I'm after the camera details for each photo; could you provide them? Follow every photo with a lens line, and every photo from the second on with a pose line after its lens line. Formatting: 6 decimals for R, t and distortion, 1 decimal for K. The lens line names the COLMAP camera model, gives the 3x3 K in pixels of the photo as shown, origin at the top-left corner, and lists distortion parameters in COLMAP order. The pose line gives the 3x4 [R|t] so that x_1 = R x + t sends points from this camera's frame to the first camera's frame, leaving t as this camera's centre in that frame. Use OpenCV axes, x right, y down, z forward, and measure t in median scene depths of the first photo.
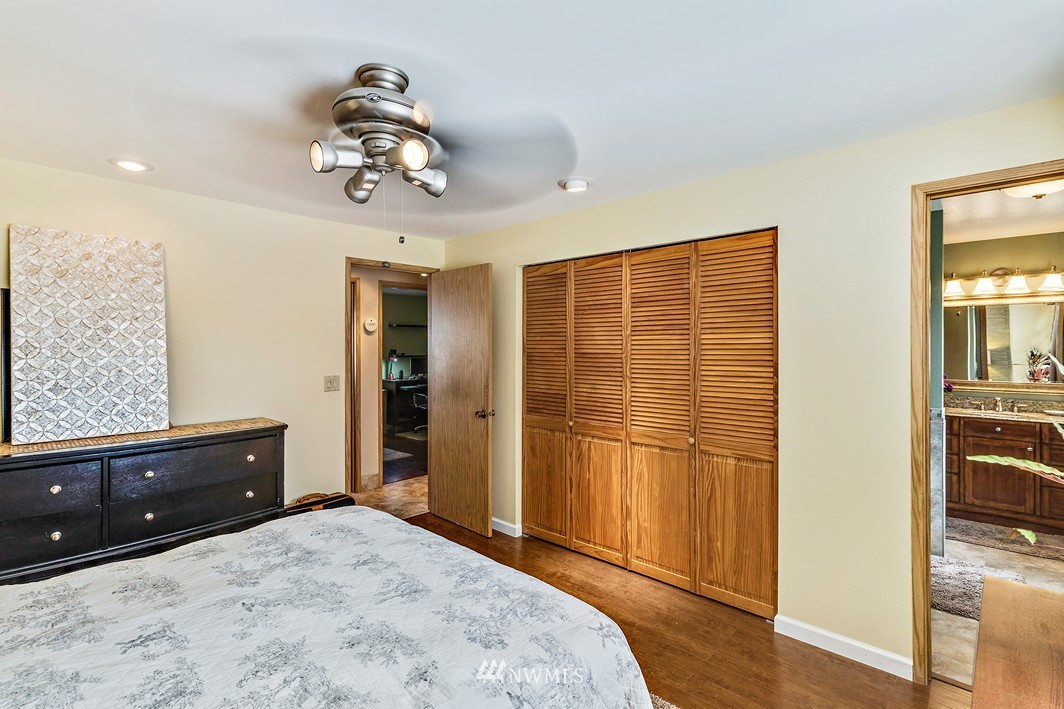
lens RADIAL K [[491.9, 0, 534.7], [0, 491.9, 346.2], [0, 0, 1]] dist [-0.002193, 0.001237]
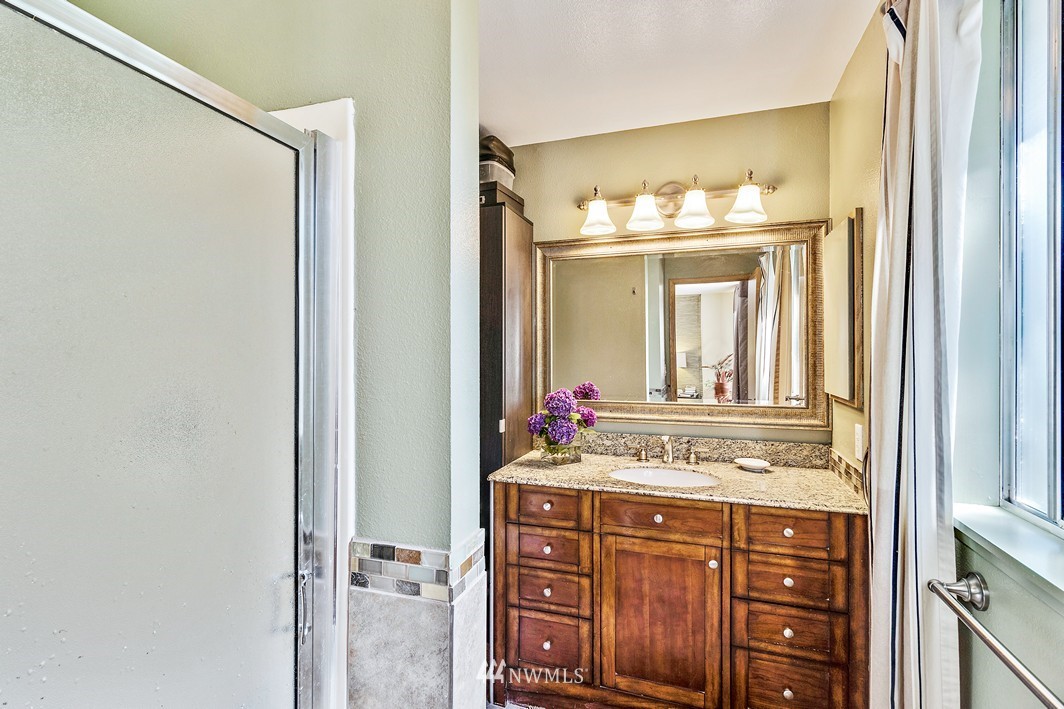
lens RADIAL K [[491.9, 0, 532.1], [0, 491.9, 354.3], [0, 0, 1]] dist [-0.002193, 0.001237]
pose [[0.907998, 0.000709, 0.418975, 0.609426], [-0.000598, 1.000000, -0.000396, 0.021989], [-0.418975, 0.000109, 0.907998, 0.602189]]
